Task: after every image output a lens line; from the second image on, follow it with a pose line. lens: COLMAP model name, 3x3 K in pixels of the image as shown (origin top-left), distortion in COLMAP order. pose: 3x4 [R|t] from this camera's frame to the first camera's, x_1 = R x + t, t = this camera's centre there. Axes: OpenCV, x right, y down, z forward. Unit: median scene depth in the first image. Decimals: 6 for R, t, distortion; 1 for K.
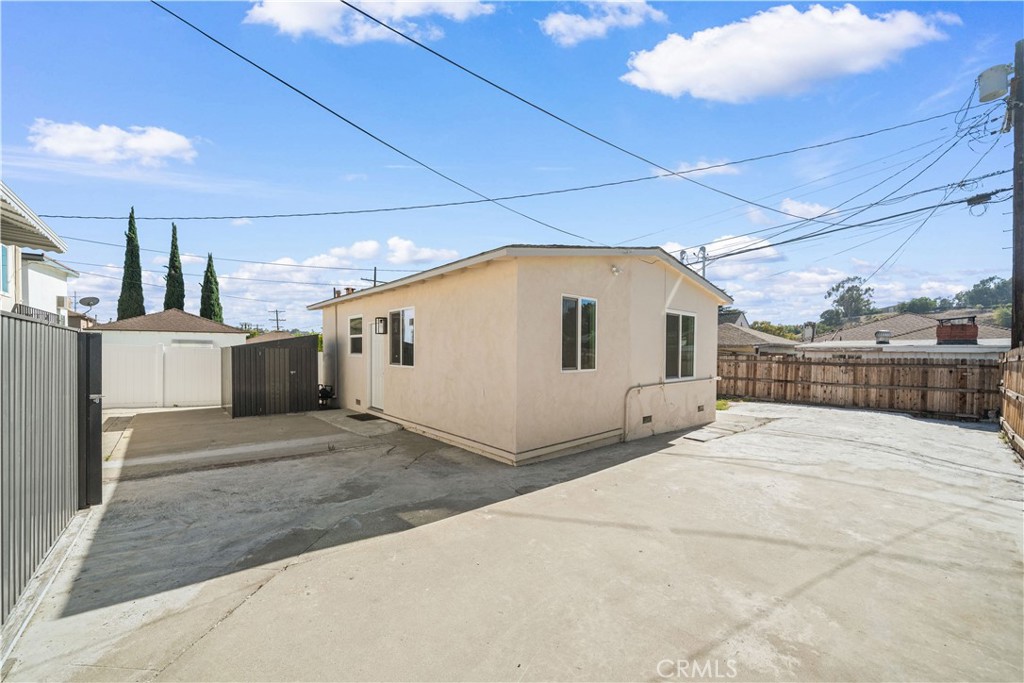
lens RADIAL K [[383.9, 0, 507.5], [0, 383.9, 348.5], [0, 0, 1]] dist [-0.001424, -0.000033]
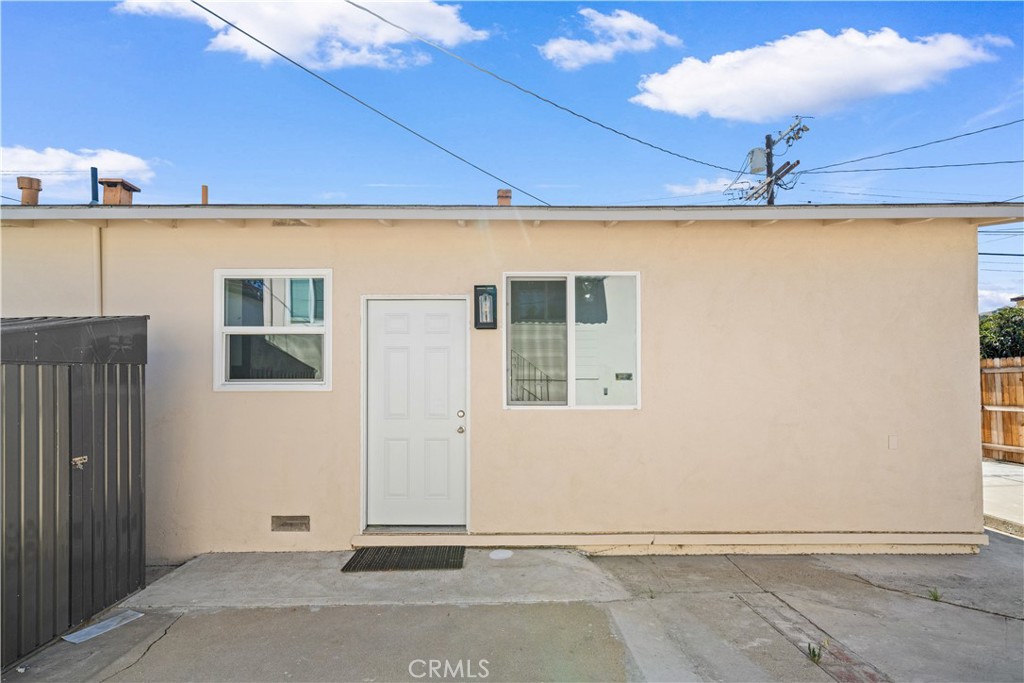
lens RADIAL K [[506.3, 0, 514.3], [0, 506.3, 363.4], [0, 0, 1]] dist [0.002119, 0.001300]
pose [[0.654894, 0.012621, 0.755615, -0.682529], [0.001738, 0.999833, -0.018206, 0.005894], [-0.755719, 0.013236, 0.654763, 0.630494]]
